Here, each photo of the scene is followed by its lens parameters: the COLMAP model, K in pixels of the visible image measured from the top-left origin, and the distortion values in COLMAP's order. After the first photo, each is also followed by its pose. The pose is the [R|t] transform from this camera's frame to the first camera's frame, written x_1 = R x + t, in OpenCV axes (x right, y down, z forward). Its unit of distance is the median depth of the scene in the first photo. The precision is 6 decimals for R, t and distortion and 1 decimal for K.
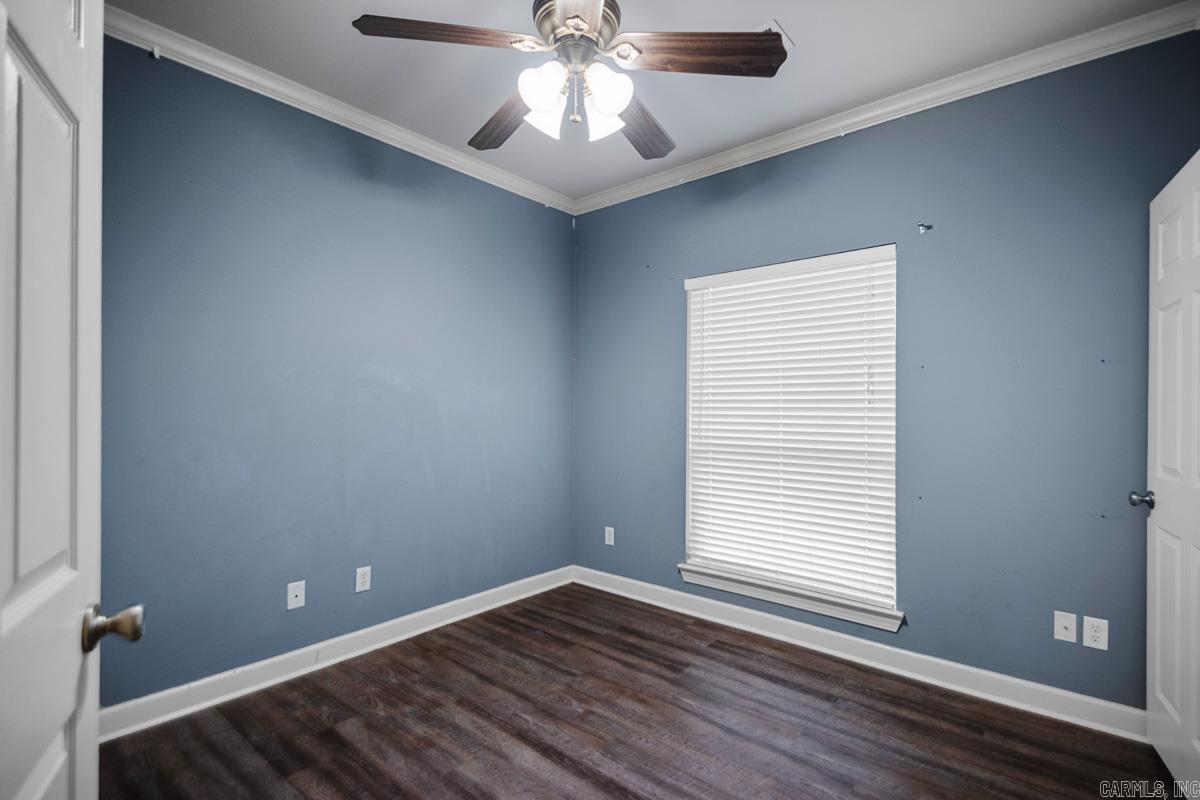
lens RADIAL K [[549.7, 0, 614.8], [0, 549.7, 408.8], [0, 0, 1]] dist [0.037030, -0.016786]
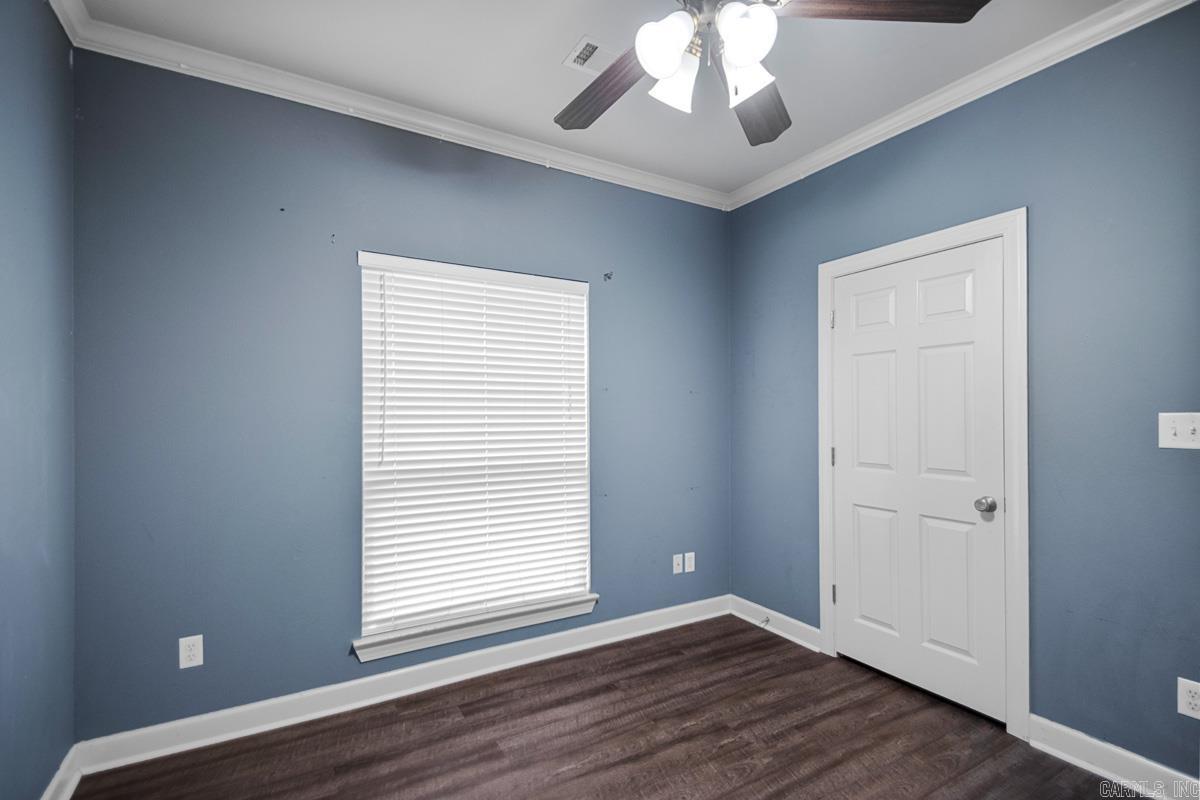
lens RADIAL K [[549.7, 0, 614.8], [0, 549.7, 408.8], [0, 0, 1]] dist [0.037030, -0.016786]
pose [[0.341852, -0.001115, 0.939753, -0.567033], [-0.000213, 0.999999, 0.001264, -0.031811], [-0.939754, -0.000632, 0.341852, 0.540612]]
